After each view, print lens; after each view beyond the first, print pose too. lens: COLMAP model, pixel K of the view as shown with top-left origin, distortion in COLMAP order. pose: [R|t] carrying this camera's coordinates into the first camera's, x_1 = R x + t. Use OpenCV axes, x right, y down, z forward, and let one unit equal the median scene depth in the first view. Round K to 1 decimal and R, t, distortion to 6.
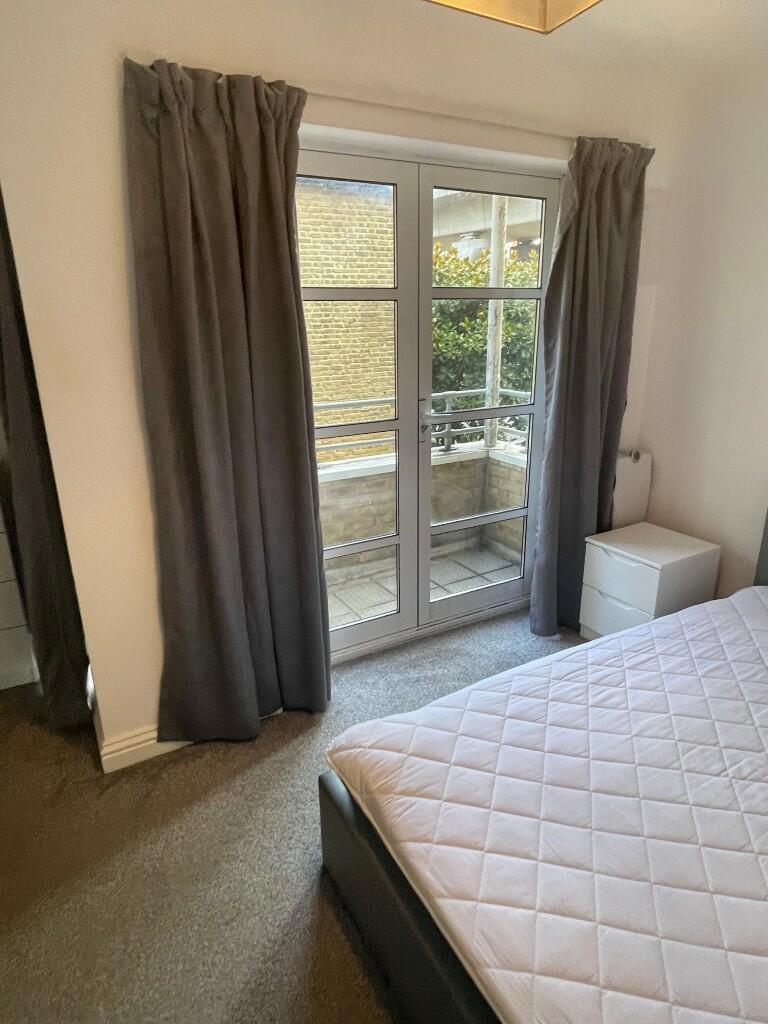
lens RADIAL K [[590.4, 0, 383.5], [0, 590.4, 507.6], [0, 0, 1]] dist [0.003231, -0.007081]
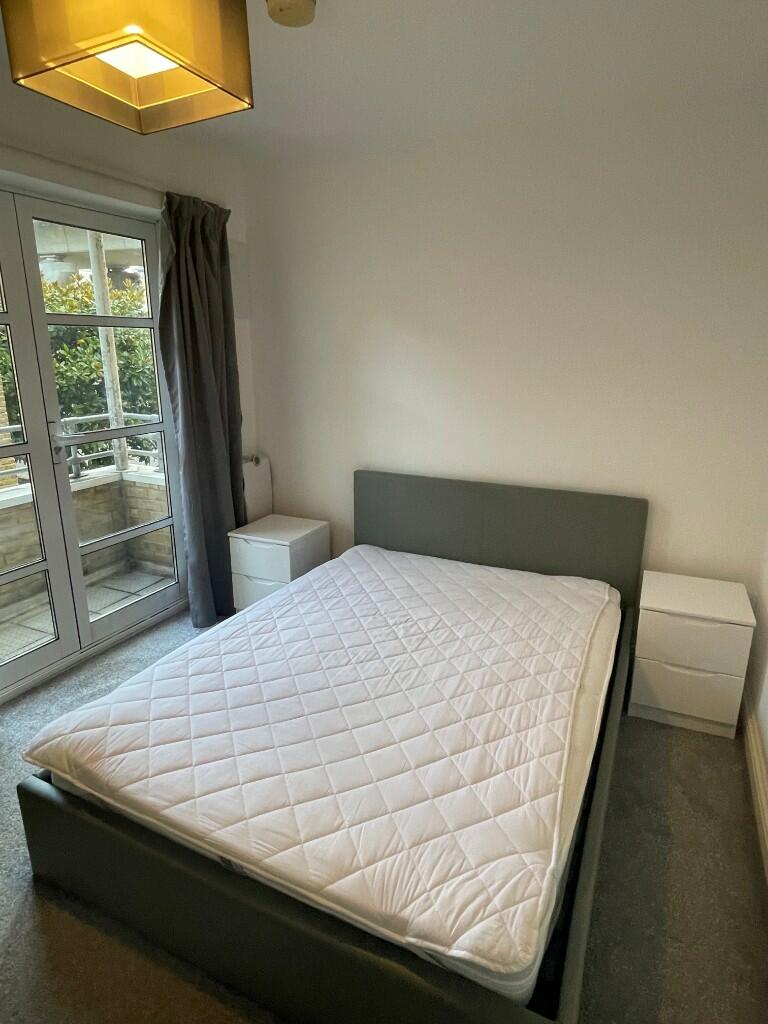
lens RADIAL K [[590.4, 0, 376.0], [0, 590.4, 516.4], [0, 0, 1]] dist [0.003231, -0.007081]
pose [[0.820213, -0.140935, 0.554425, -0.067777], [0.159238, 0.987121, 0.015351, 0.054556], [-0.549448, 0.075695, 0.832092, -0.151223]]
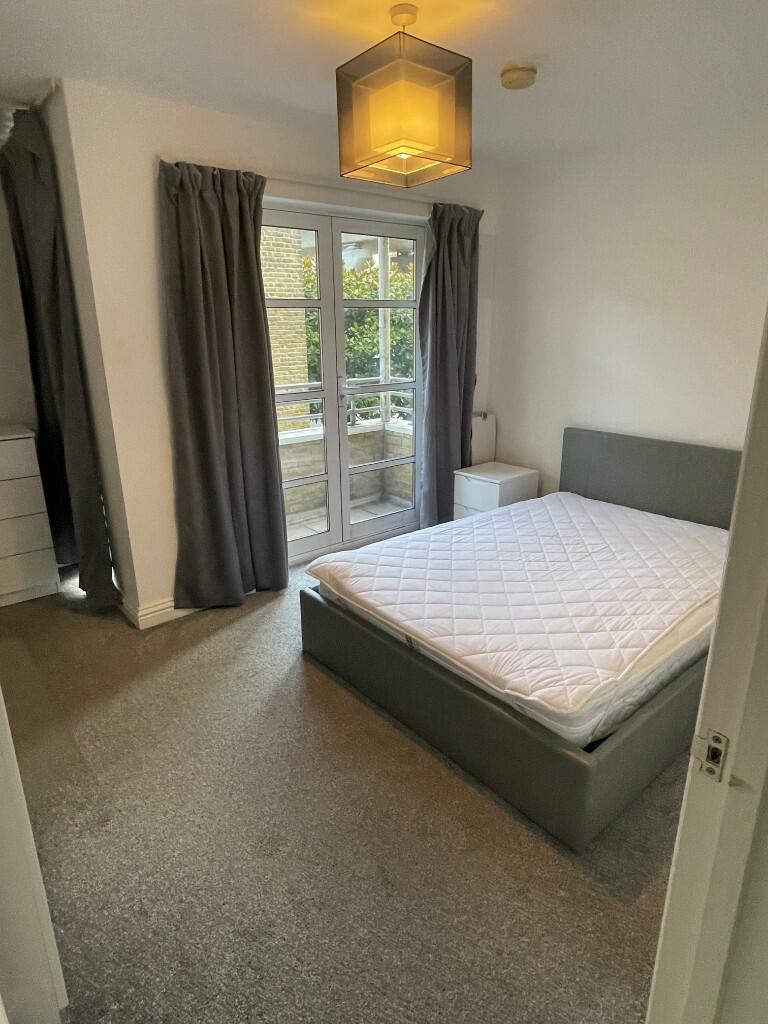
lens RADIAL K [[590.4, 0, 383.9], [0, 590.4, 513.1], [0, 0, 1]] dist [0.003231, -0.007081]
pose [[0.982788, -0.050795, 0.177617, -0.111203], [0.051039, 0.998692, 0.003199, 0.165457], [-0.177547, 0.005921, 0.984094, -0.481134]]
